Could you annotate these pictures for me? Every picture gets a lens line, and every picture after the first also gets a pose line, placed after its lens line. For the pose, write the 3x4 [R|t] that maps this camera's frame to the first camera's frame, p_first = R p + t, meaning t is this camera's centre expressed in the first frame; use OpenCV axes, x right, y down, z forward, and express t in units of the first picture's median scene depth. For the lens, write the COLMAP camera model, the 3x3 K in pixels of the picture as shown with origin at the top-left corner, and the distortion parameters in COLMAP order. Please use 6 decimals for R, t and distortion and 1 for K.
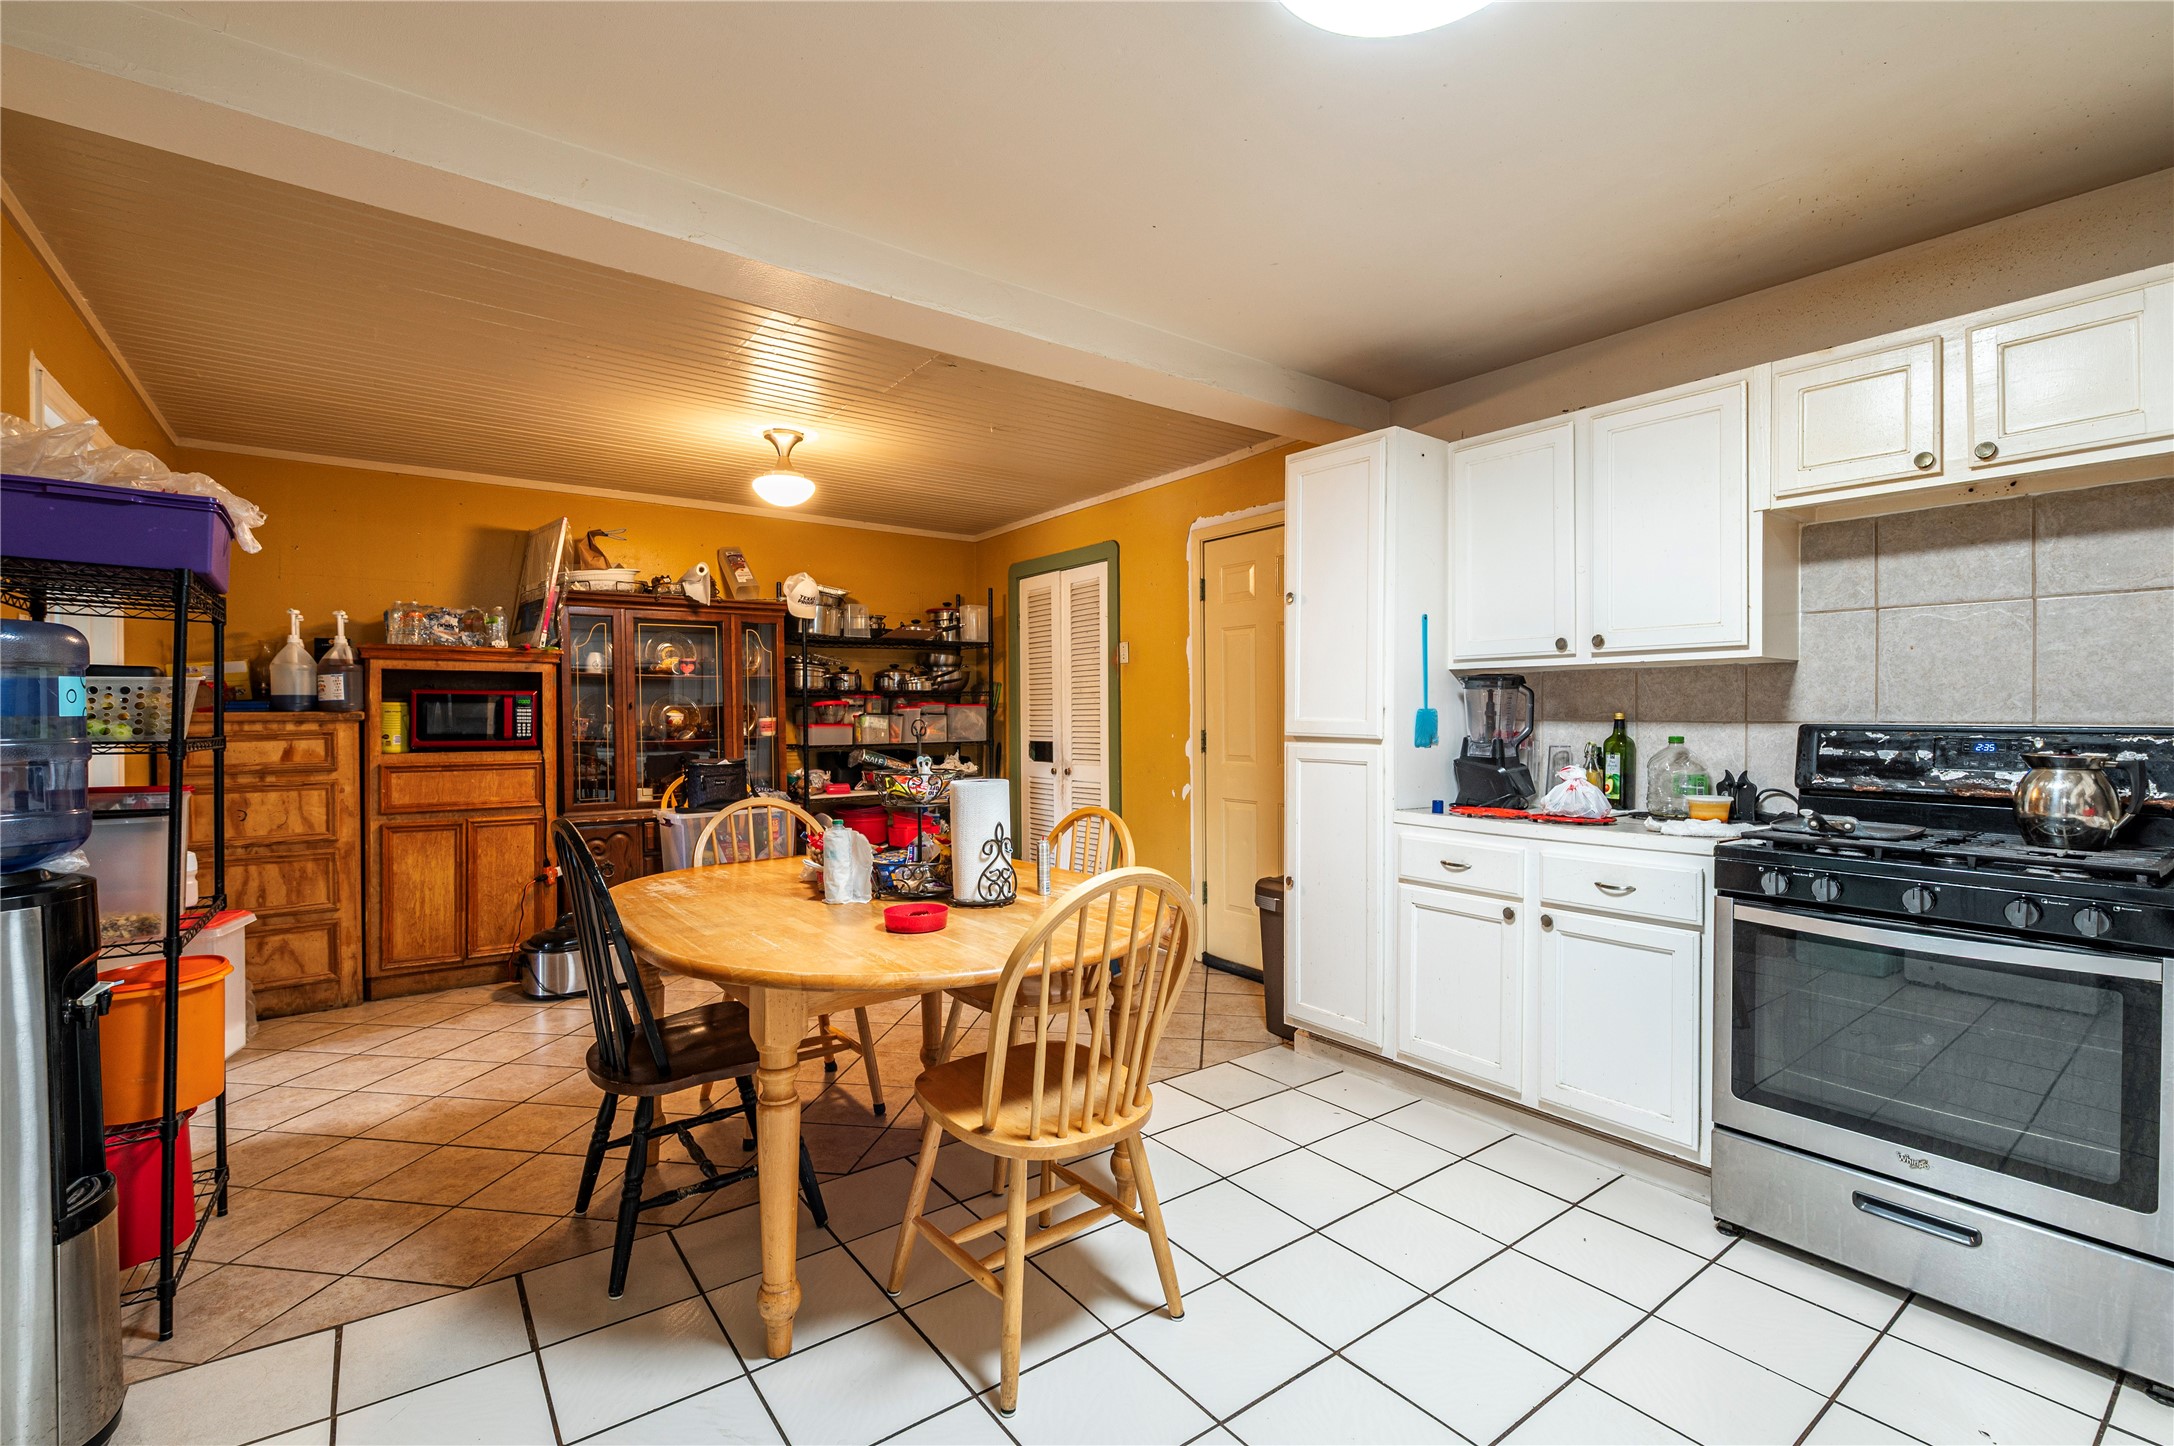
lens RADIAL K [[936.6, 0, 1097.1], [0, 936.6, 717.9], [0, 0, 1]] dist [-0.009338, -0.001228]
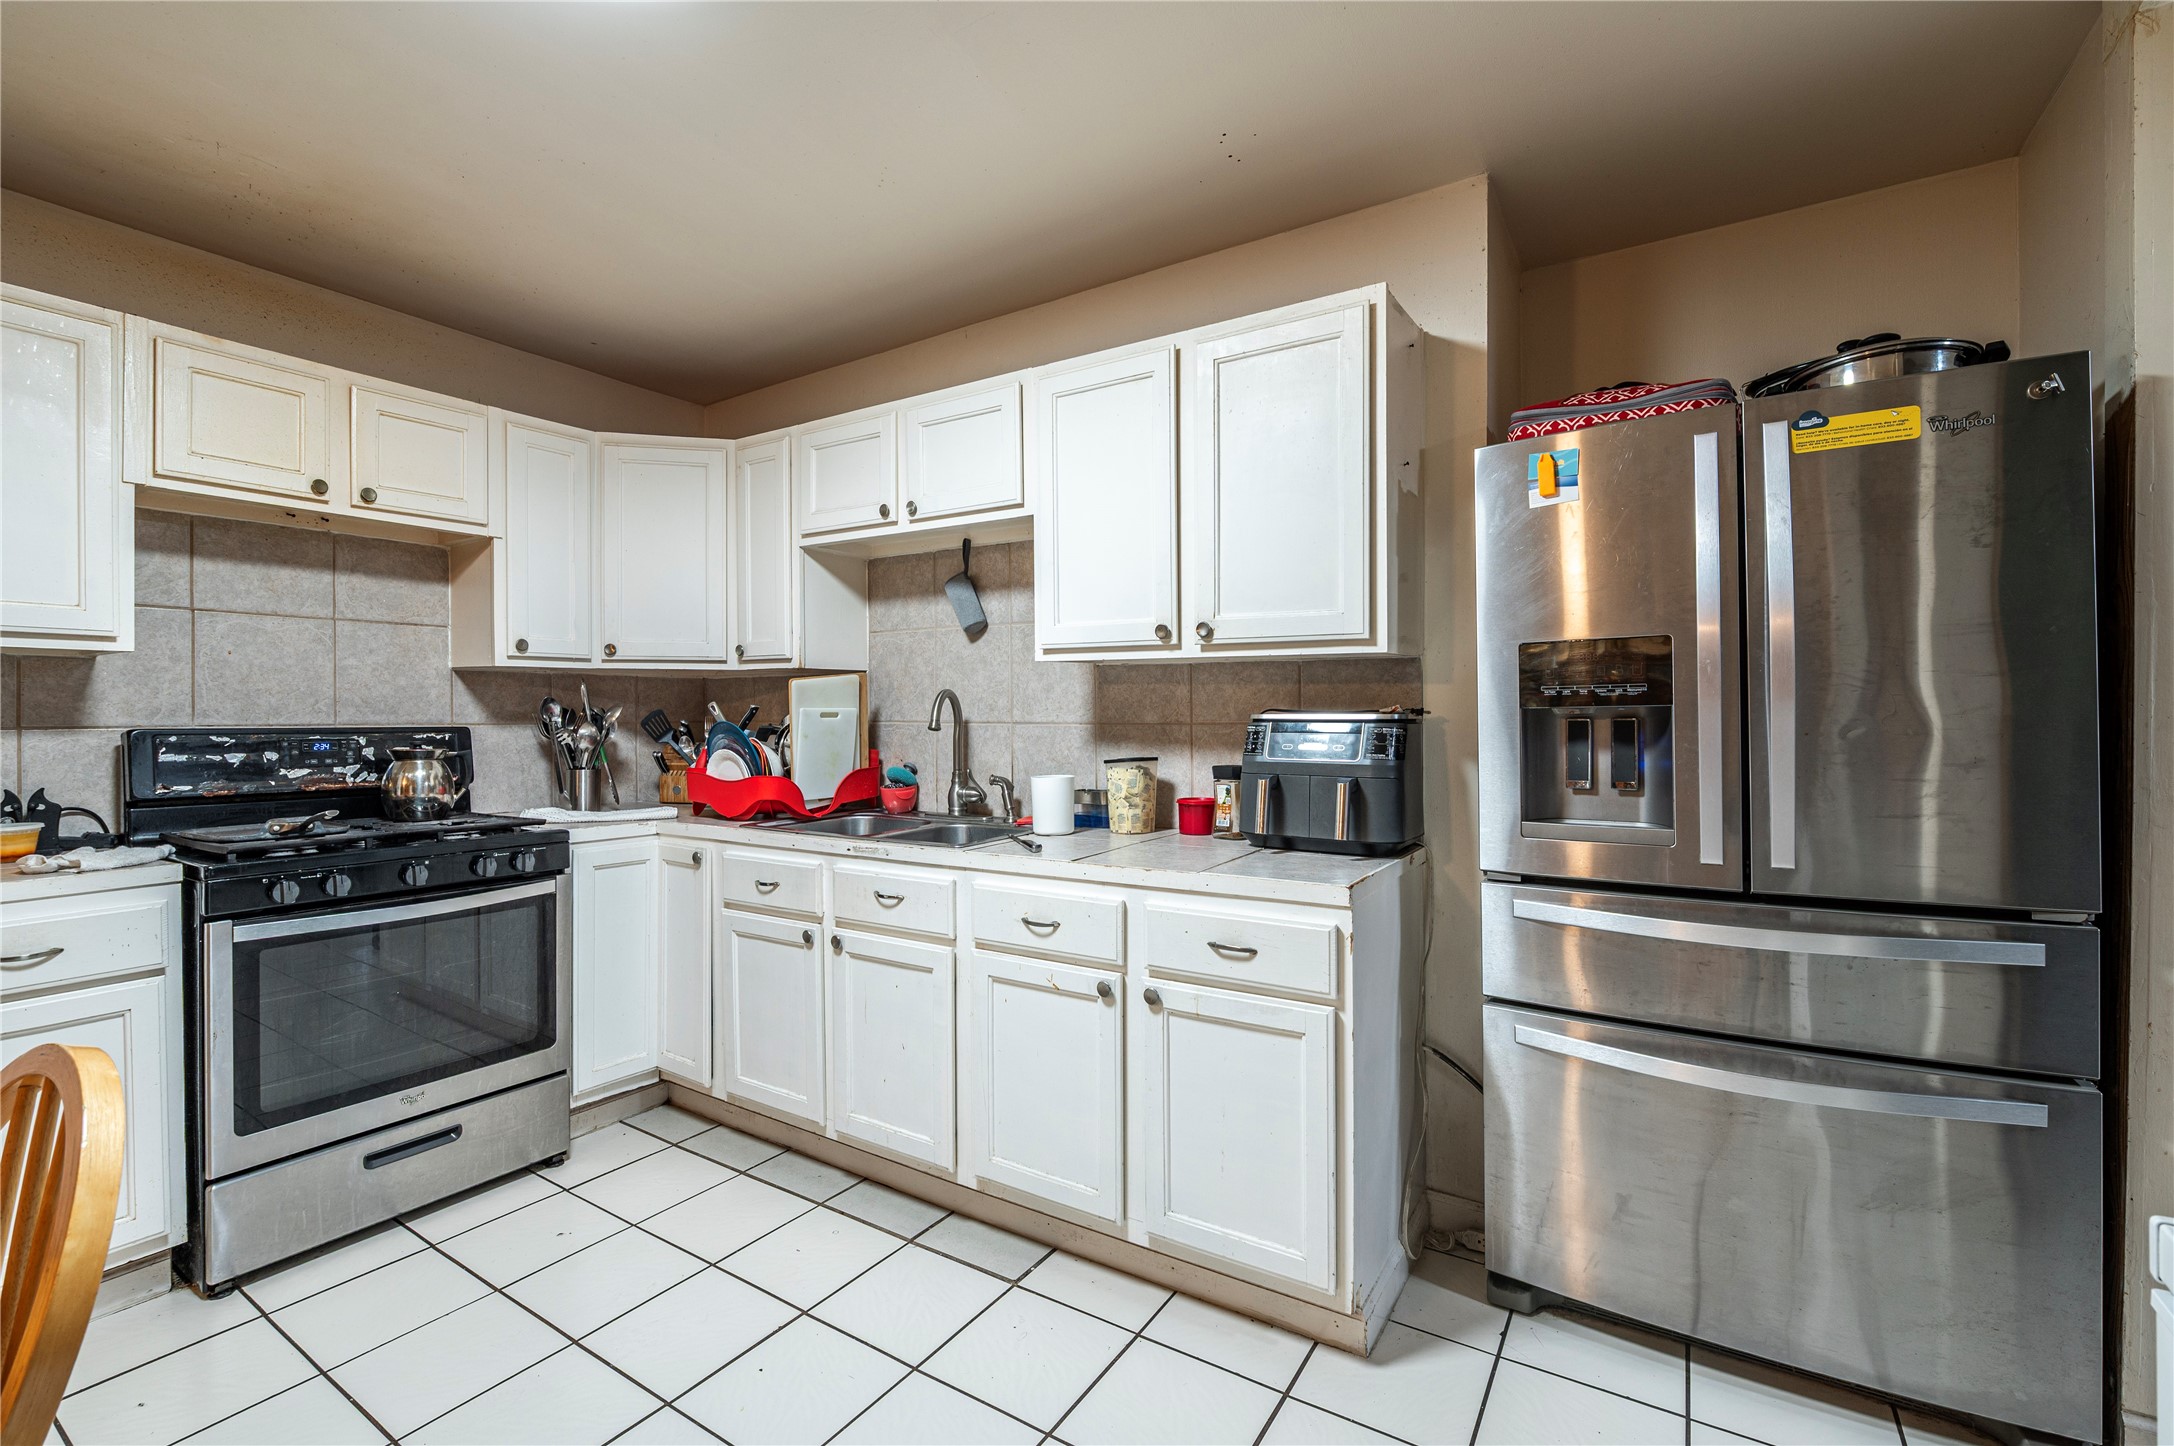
lens RADIAL K [[936.6, 0, 1098.3], [0, 936.6, 712.3], [0, 0, 1]] dist [-0.009338, -0.001228]
pose [[-0.353779, 0.003304, 0.935323, -0.373007], [0.006182, 0.999980, -0.001194, -0.002623], [-0.935309, 0.005359, -0.353793, 0.423023]]
